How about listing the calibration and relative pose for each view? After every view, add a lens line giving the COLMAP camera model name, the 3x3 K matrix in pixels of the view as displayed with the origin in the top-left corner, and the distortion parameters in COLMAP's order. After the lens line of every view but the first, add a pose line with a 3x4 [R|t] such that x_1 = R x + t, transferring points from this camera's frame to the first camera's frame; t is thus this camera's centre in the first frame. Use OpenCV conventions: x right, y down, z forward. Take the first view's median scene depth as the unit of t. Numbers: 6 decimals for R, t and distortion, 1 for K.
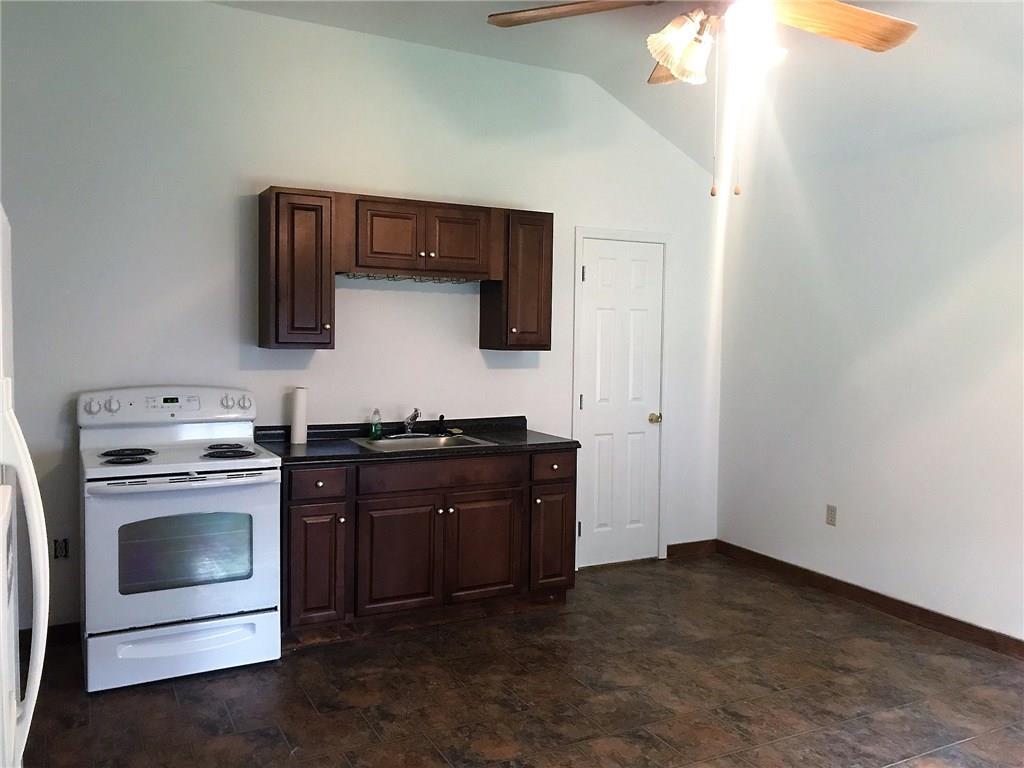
lens RADIAL K [[852.7, 0, 507.0], [0, 852.7, 380.5], [0, 0, 1]] dist [0.036358, 0.004032]
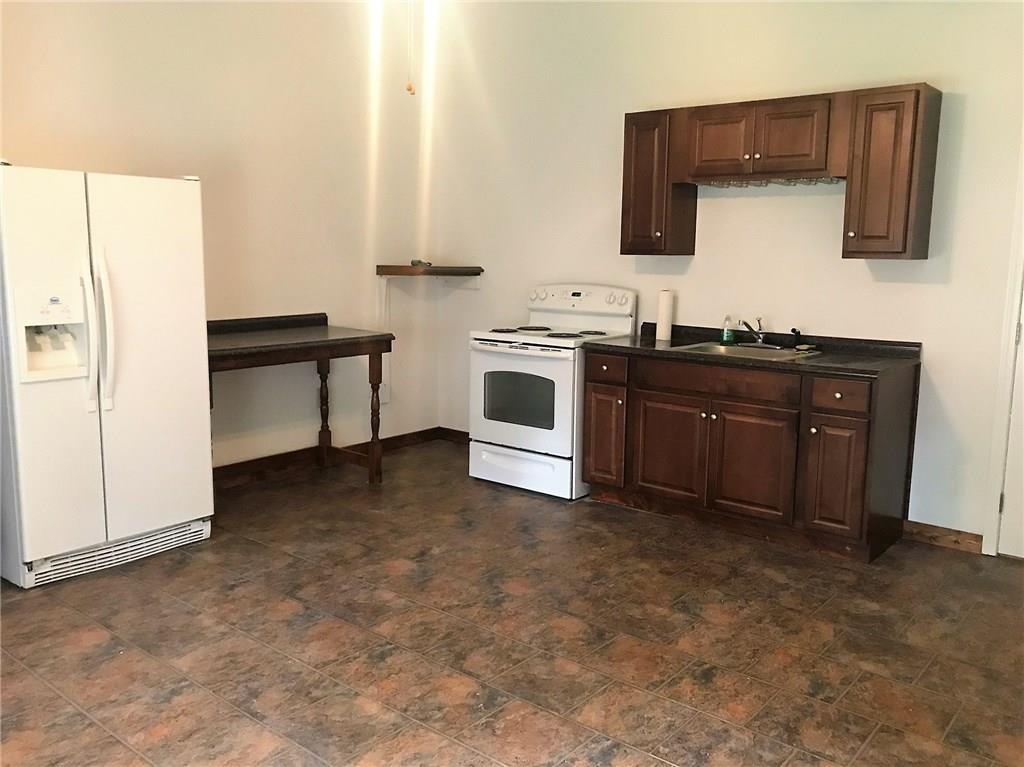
lens RADIAL K [[852.7, 0, 507.0], [0, 852.7, 386.4], [0, 0, 1]] dist [0.036358, 0.004032]
pose [[0.379490, 0.141505, -0.914310, 0.800498], [-0.053725, 0.989937, 0.130911, -0.002749], [0.923635, -0.000558, 0.383274, 0.407663]]
